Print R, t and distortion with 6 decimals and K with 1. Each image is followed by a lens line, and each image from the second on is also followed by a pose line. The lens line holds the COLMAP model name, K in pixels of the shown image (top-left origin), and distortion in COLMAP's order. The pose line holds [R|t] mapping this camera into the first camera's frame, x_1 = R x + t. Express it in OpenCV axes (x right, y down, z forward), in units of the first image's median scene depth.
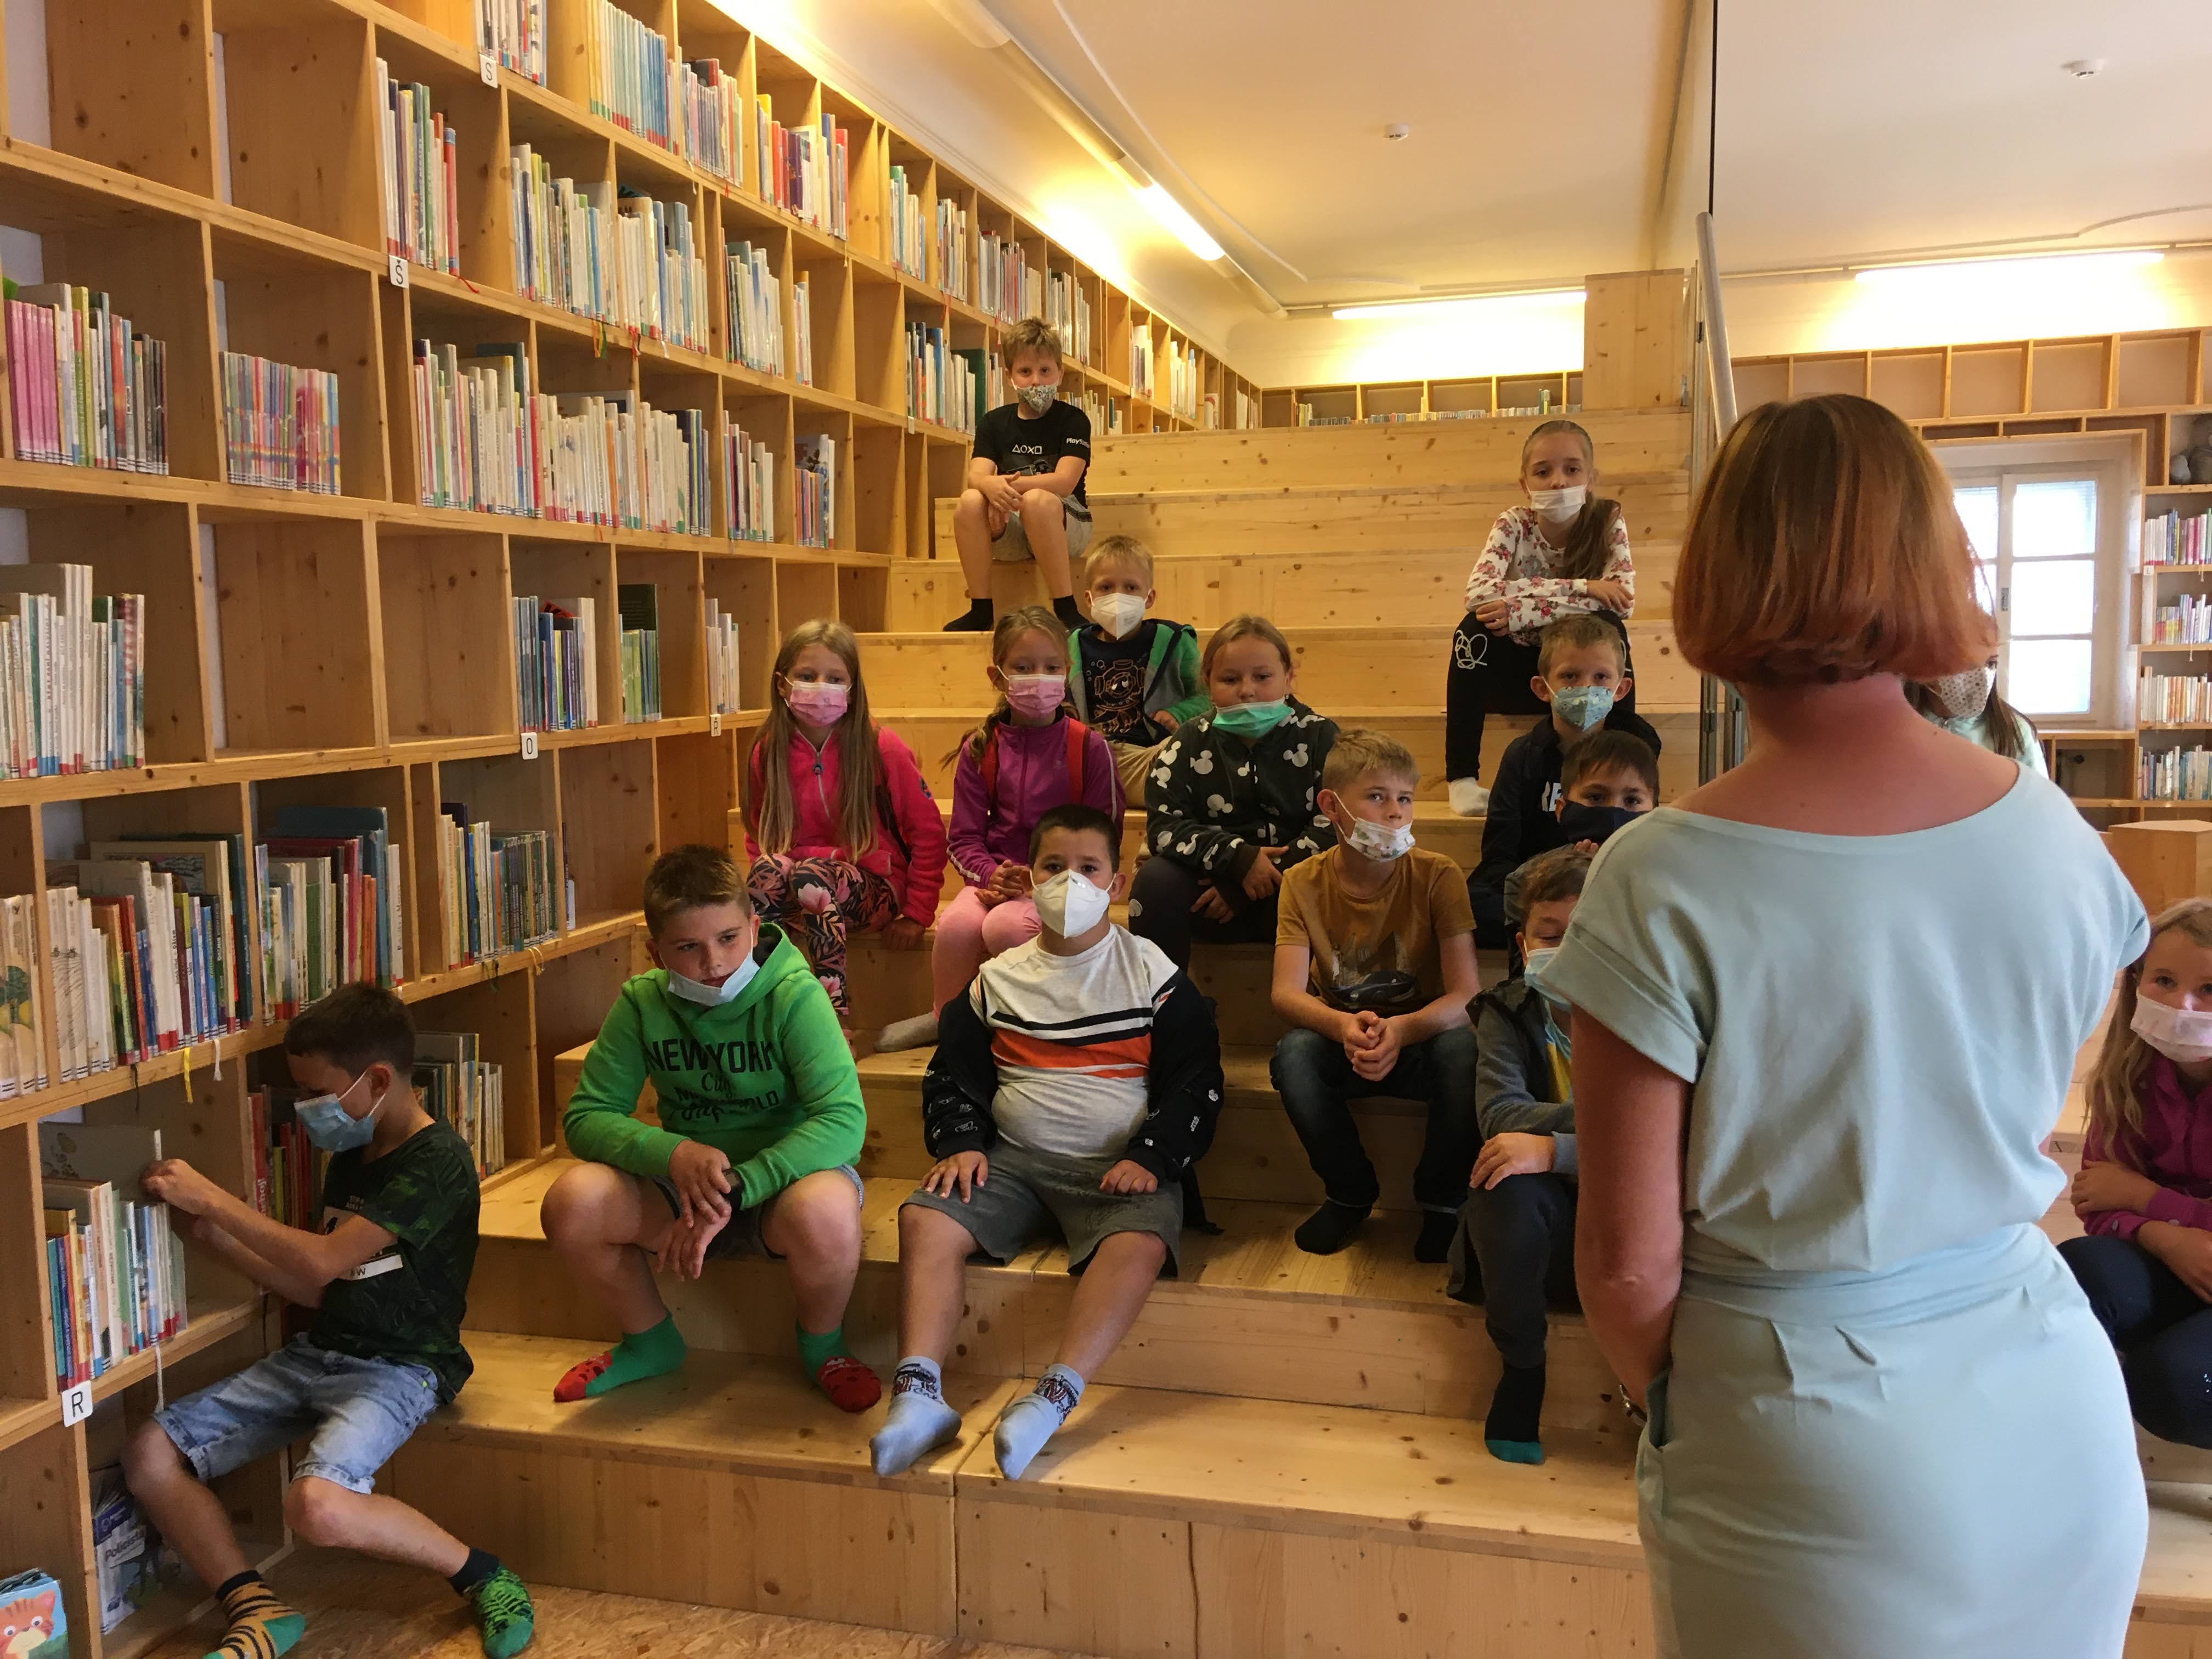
lens RADIAL K [[2039.0, 0, 1106.0], [0, 2039.0, 829.5], [0, 0, 1]] dist [0.019546, -0.004924]
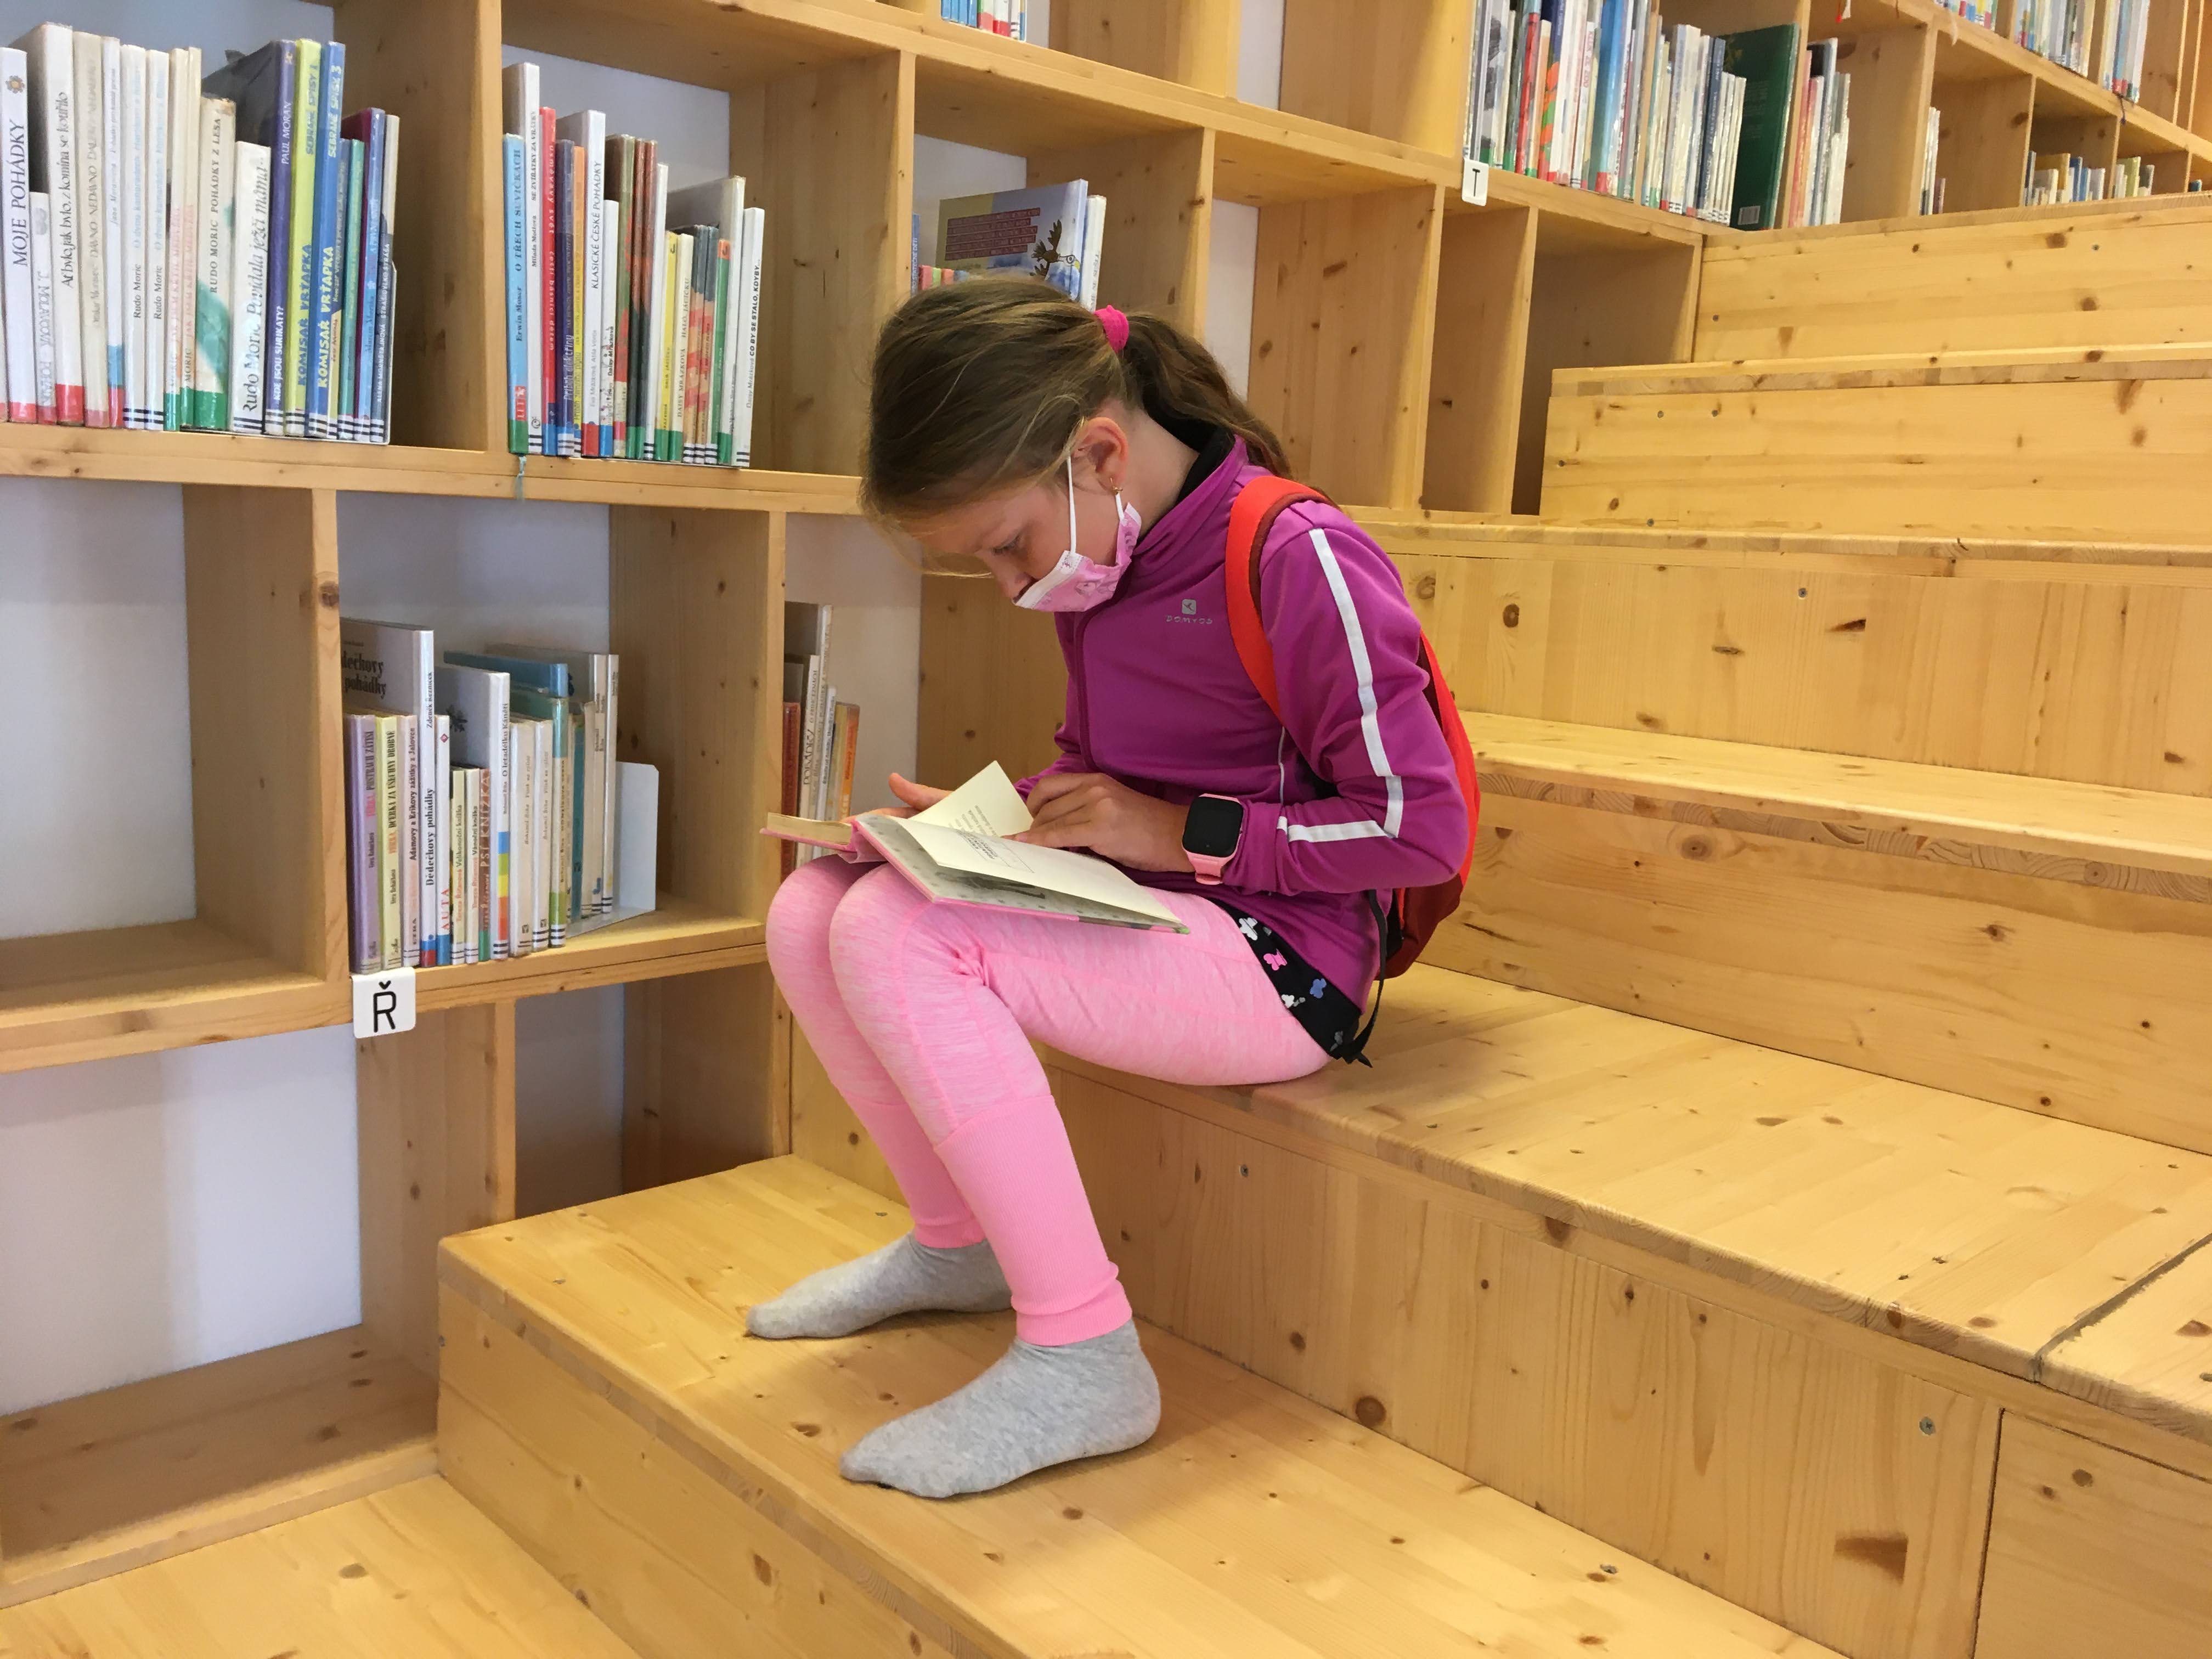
lens RADIAL K [[1881.5, 0, 1106.0], [0, 1881.5, 829.5], [0, 0, 1]] dist [0.008156, 0.002892]
pose [[0.834563, 0.123276, -0.536943, 0.060130], [-0.096302, 0.992281, 0.078136, -0.093223], [0.542430, -0.013500, 0.839992, 0.643729]]
